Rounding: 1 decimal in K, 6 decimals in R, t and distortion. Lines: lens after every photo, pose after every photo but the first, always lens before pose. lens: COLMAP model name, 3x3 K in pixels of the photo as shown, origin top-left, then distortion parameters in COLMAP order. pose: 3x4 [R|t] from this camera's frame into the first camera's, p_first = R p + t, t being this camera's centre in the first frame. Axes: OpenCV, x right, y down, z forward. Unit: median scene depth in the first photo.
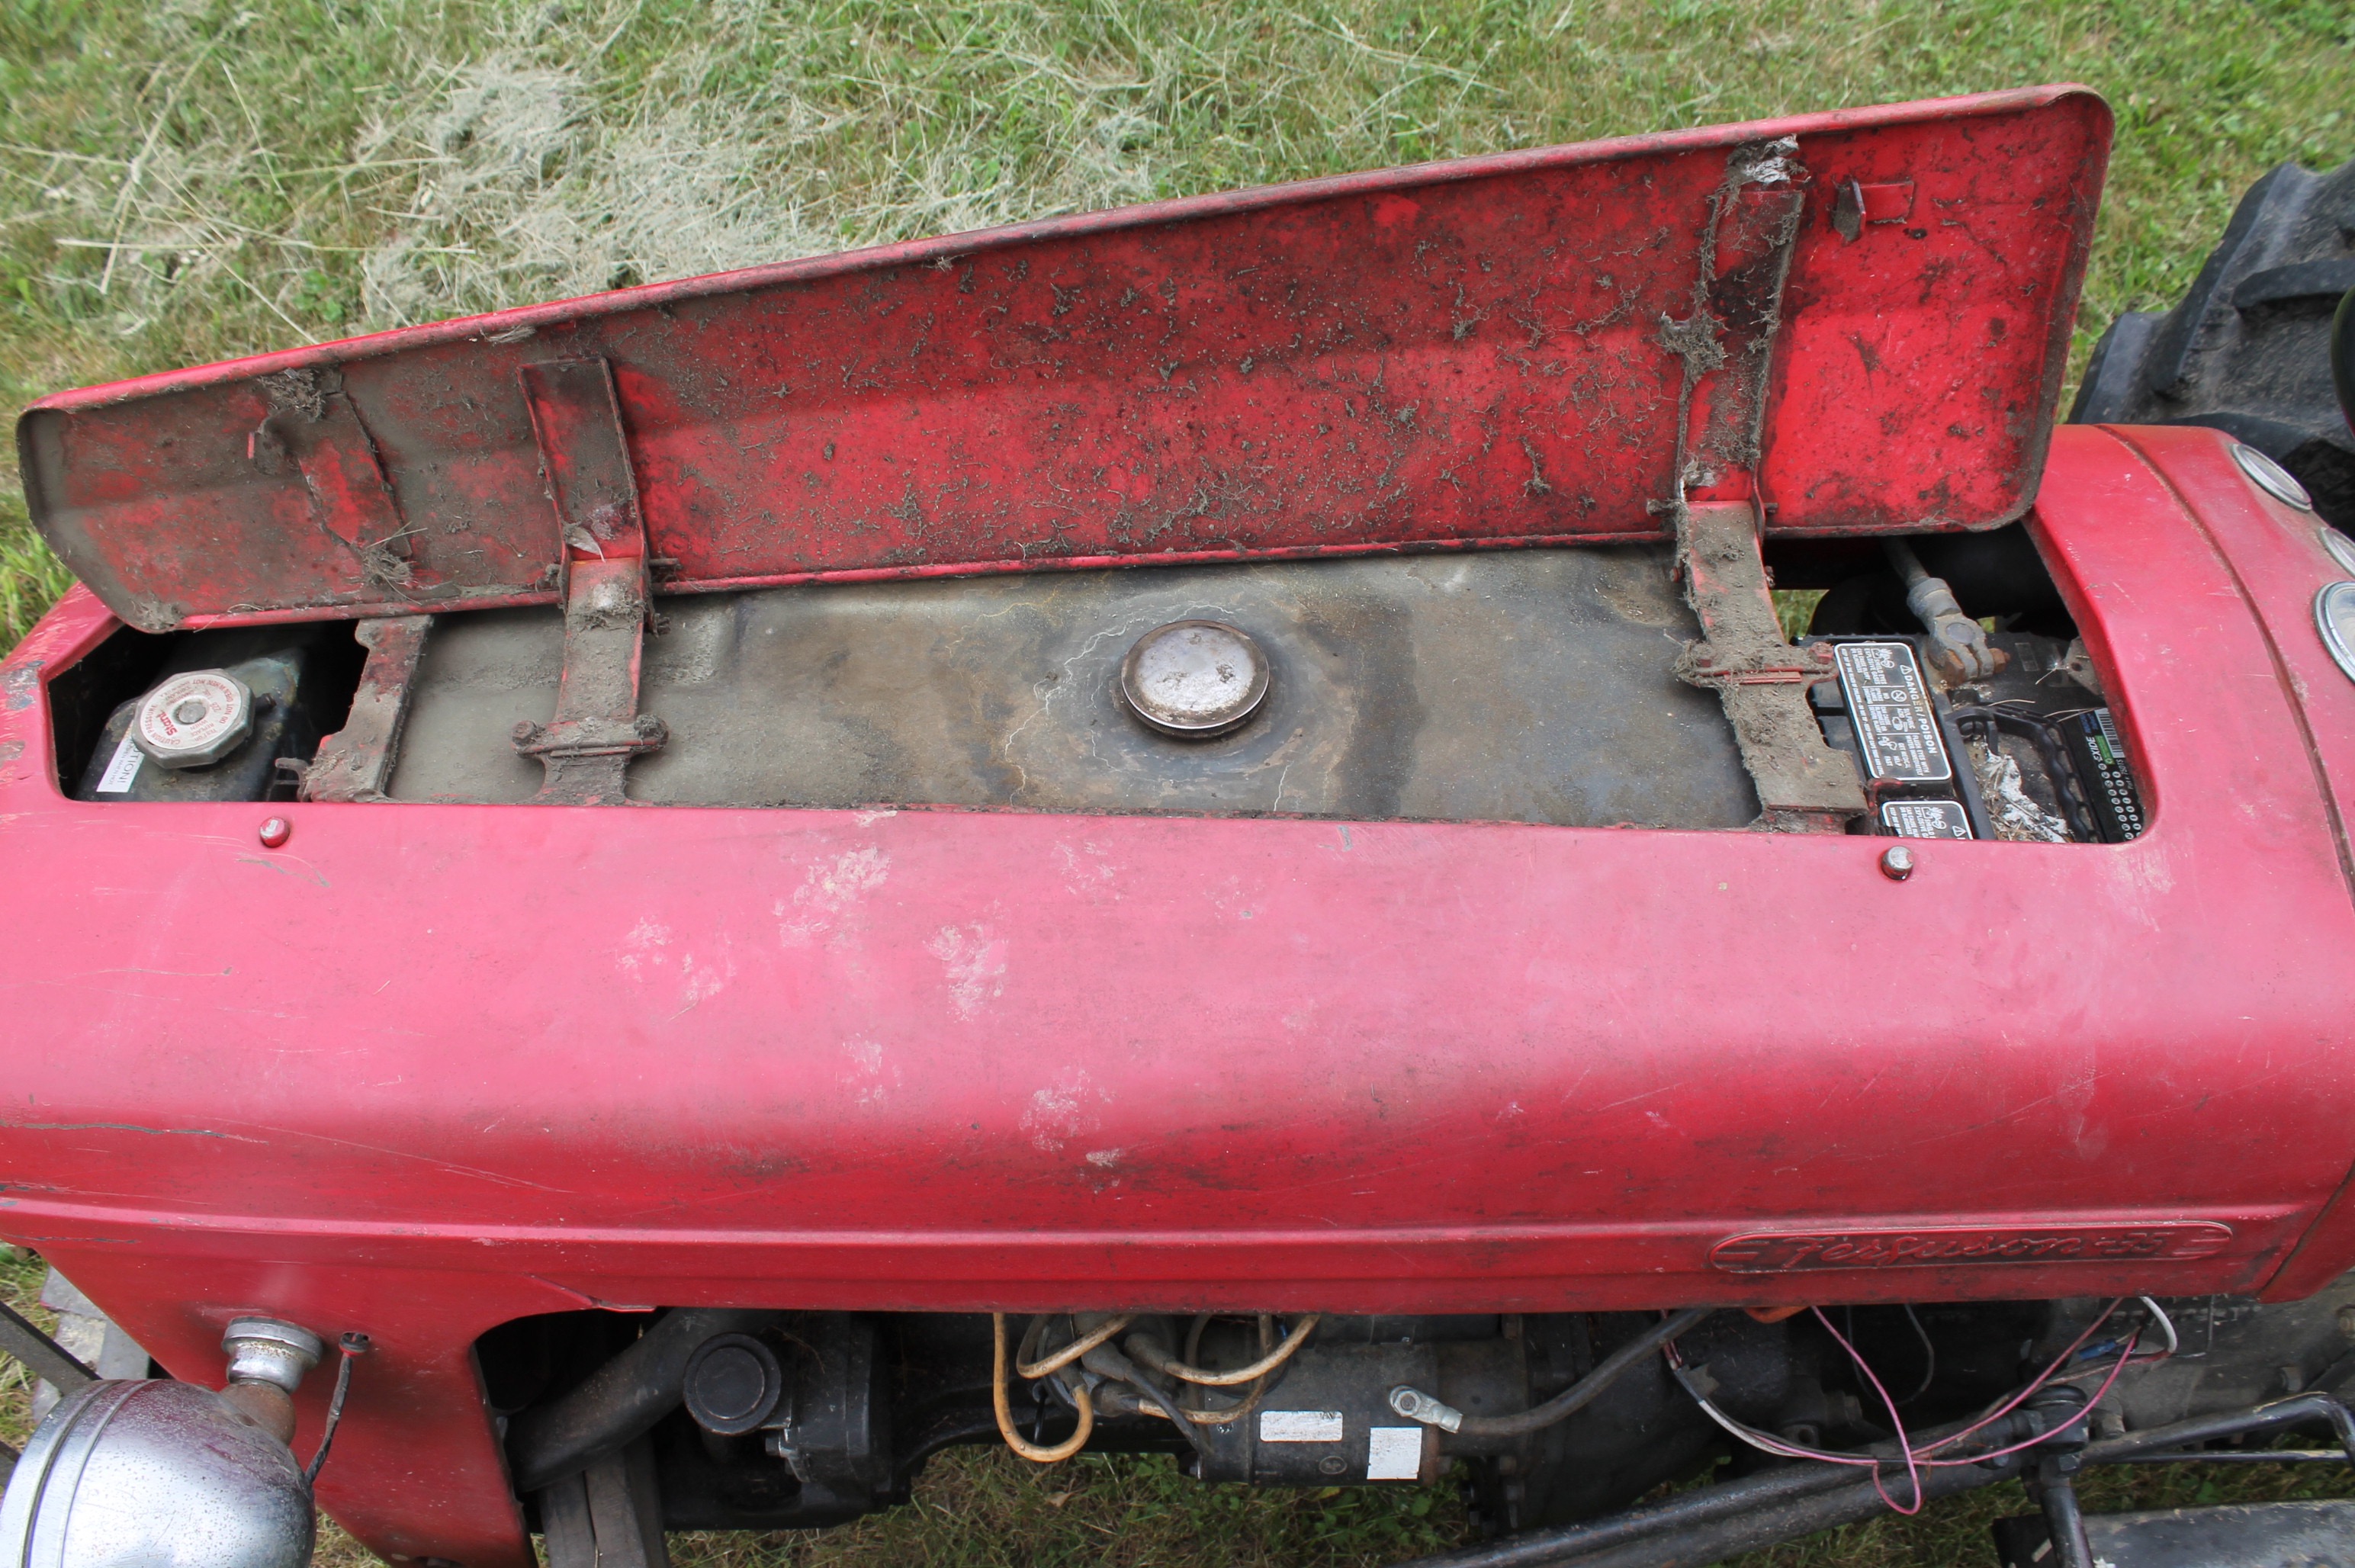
lens RADIAL K [[1963.3, 0, 1177.8], [0, 1963.3, 773.2], [0, 0, 1]] dist [-0.165975, 0.138652]
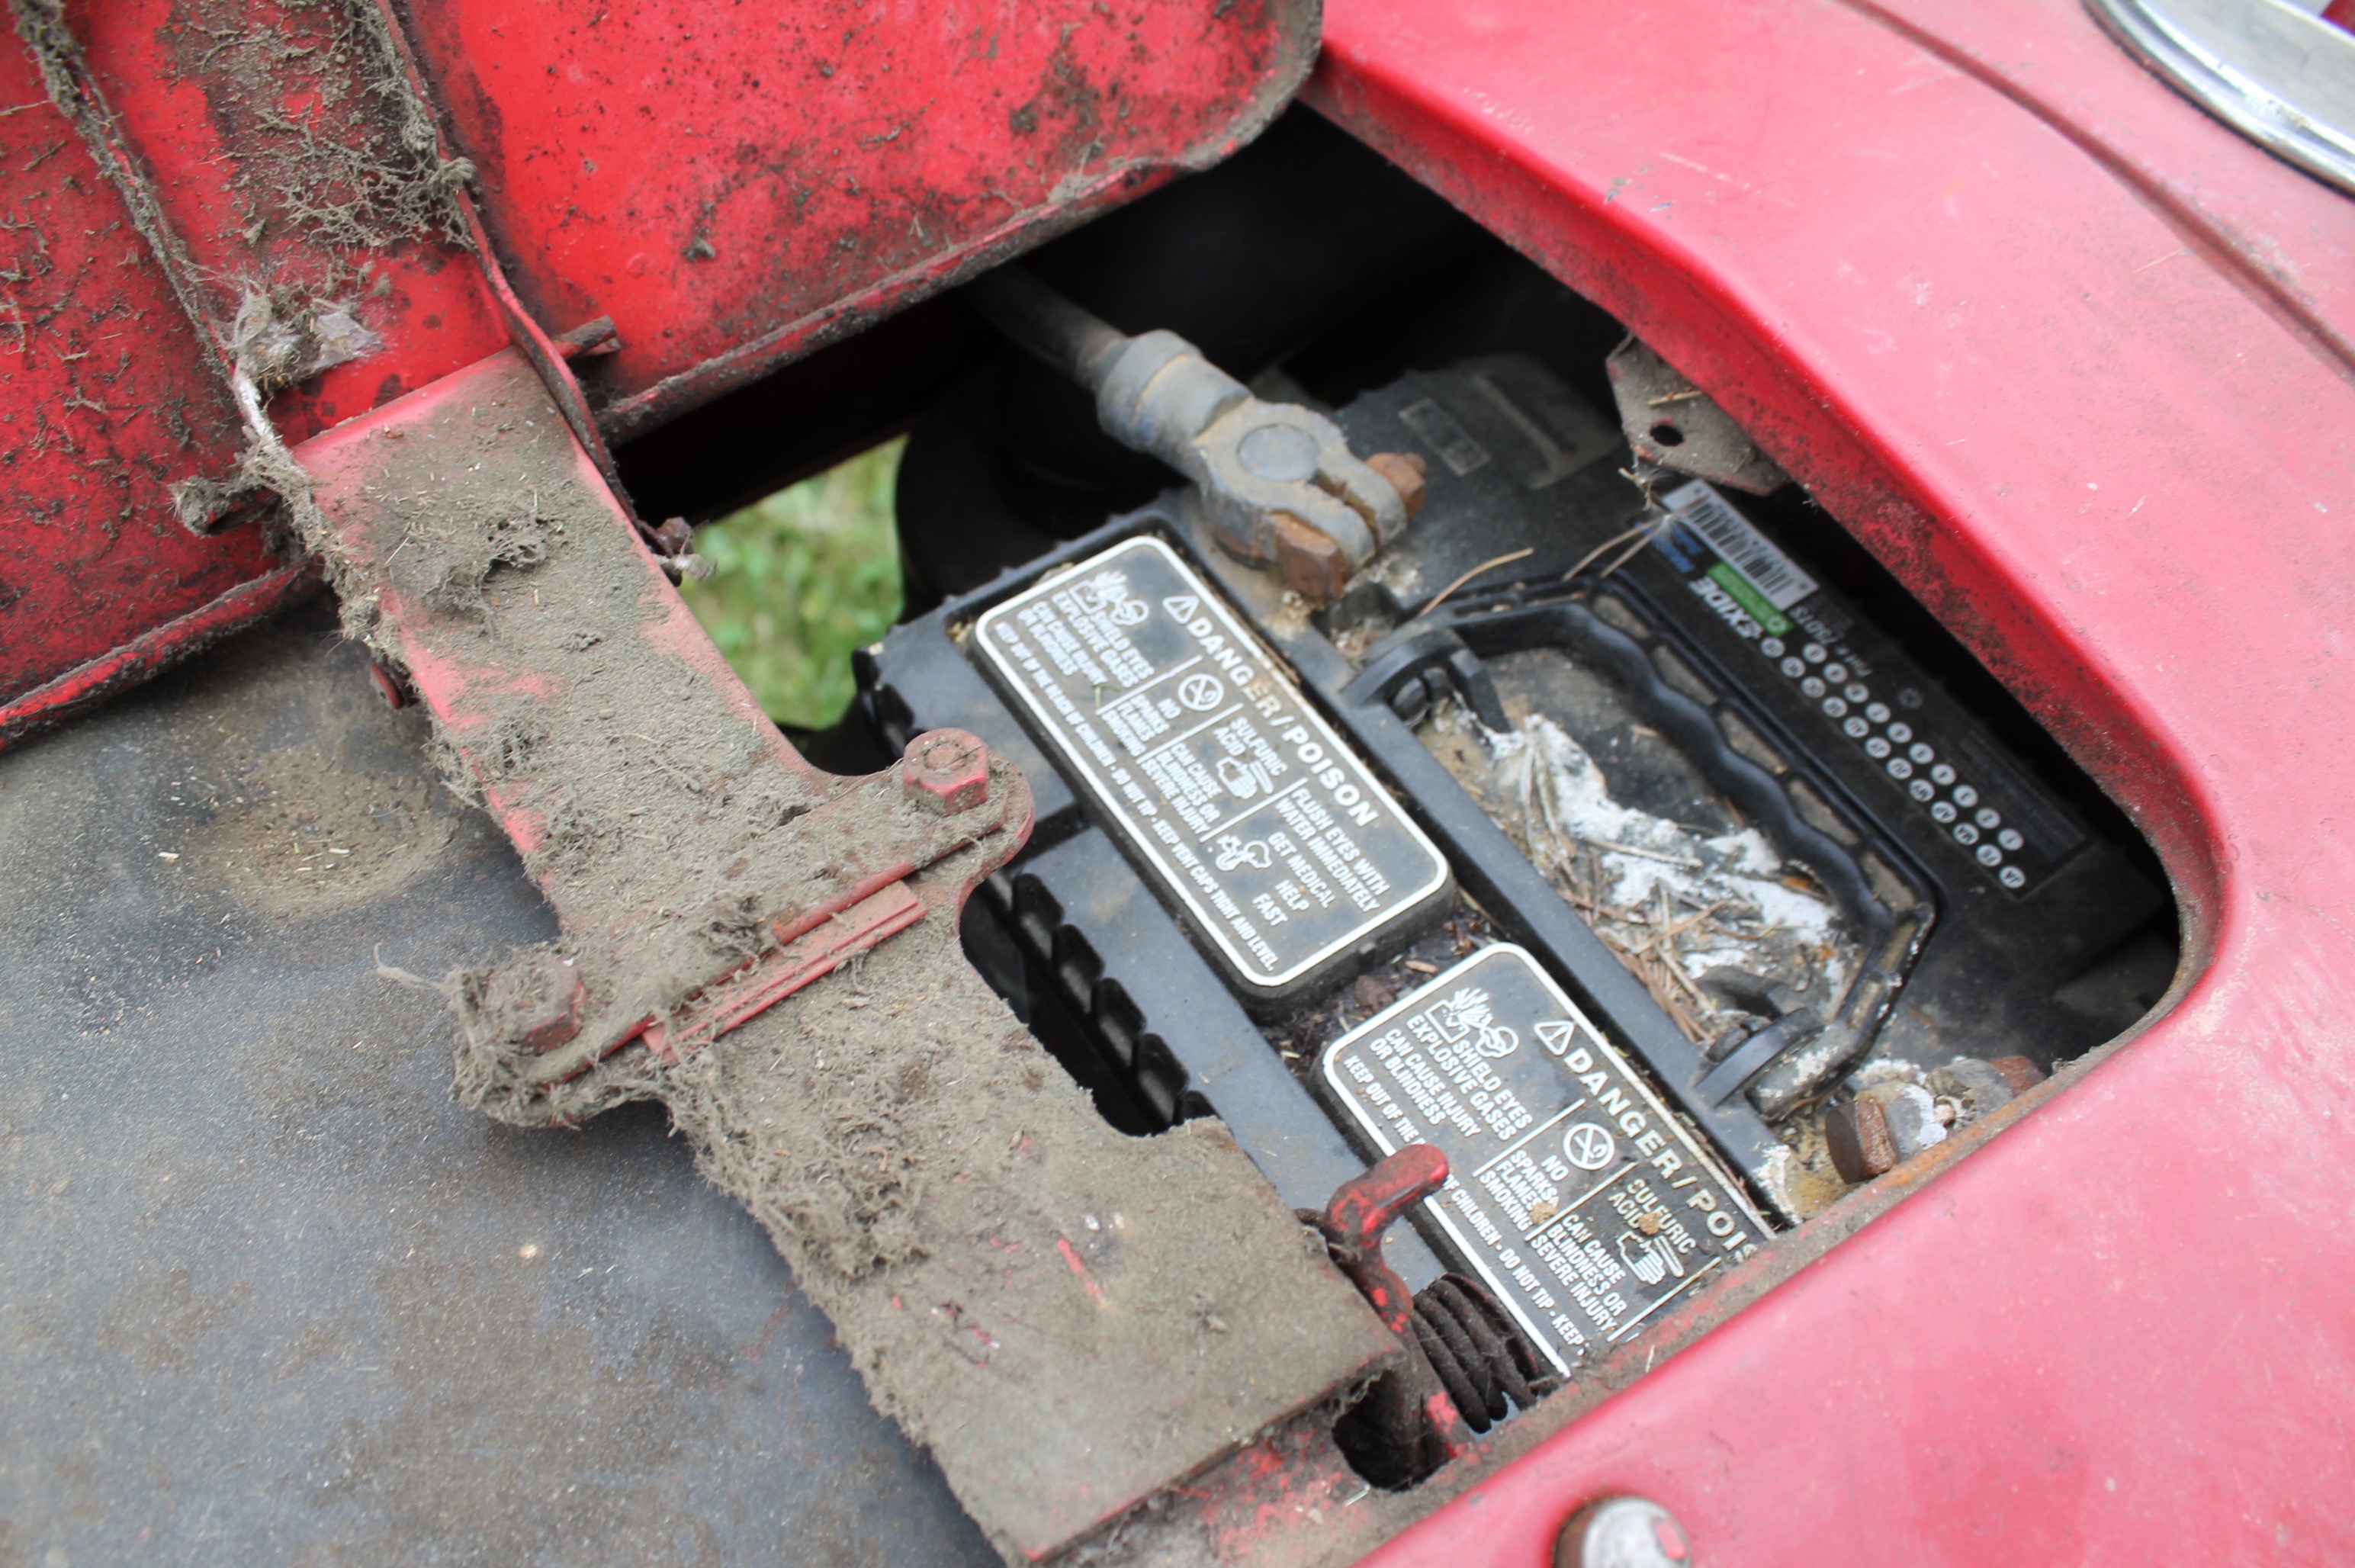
lens RADIAL K [[1963.3, 0, 1185.4], [0, 1963.3, 792.8], [0, 0, 1]] dist [-0.165975, 0.138652]
pose [[0.830711, -0.445082, 0.334396, 0.248901], [0.412931, 0.895490, 0.166090, -0.085008], [-0.373372, 0.000110, 0.927682, 0.679763]]
